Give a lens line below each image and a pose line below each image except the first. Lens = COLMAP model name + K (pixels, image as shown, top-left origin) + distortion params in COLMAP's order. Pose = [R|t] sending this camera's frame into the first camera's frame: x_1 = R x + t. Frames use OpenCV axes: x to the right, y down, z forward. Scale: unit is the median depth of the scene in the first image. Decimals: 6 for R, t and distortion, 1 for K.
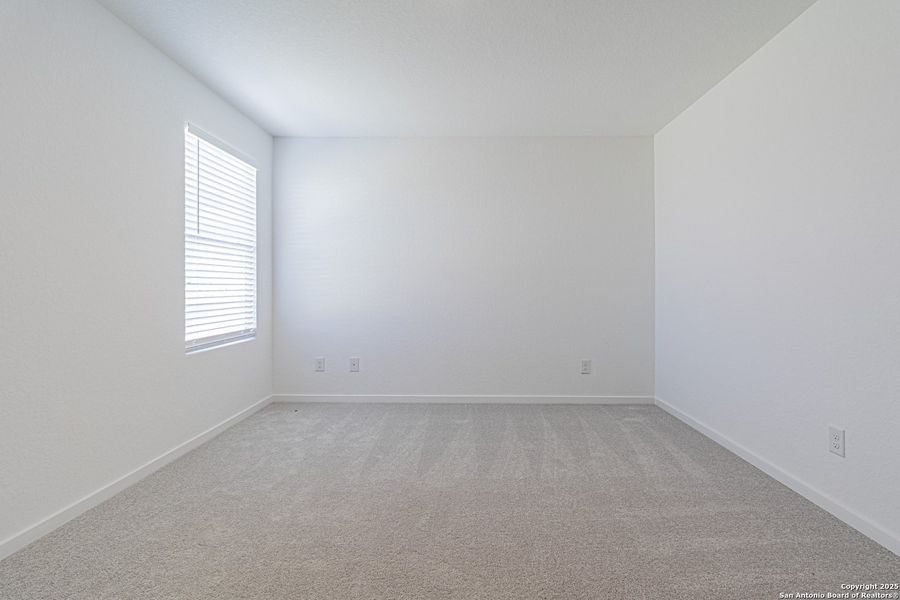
lens RADIAL K [[430.3, 0, 453.1], [0, 430.3, 298.6], [0, 0, 1]] dist [0.005440, -0.000552]
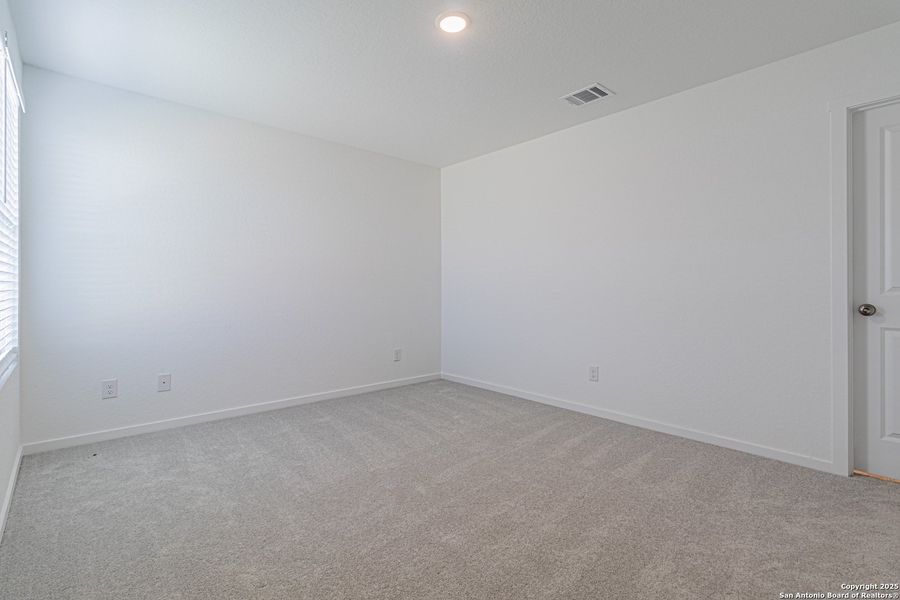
lens RADIAL K [[417.0, 0, 458.3], [0, 417.0, 300.4], [0, 0, 1]] dist [0.001580, 0.001646]
pose [[0.734727, -0.018078, 0.678122, -0.452982], [0.014980, 0.999833, 0.010425, 0.000285], [-0.678198, 0.002499, 0.734875, 0.069908]]
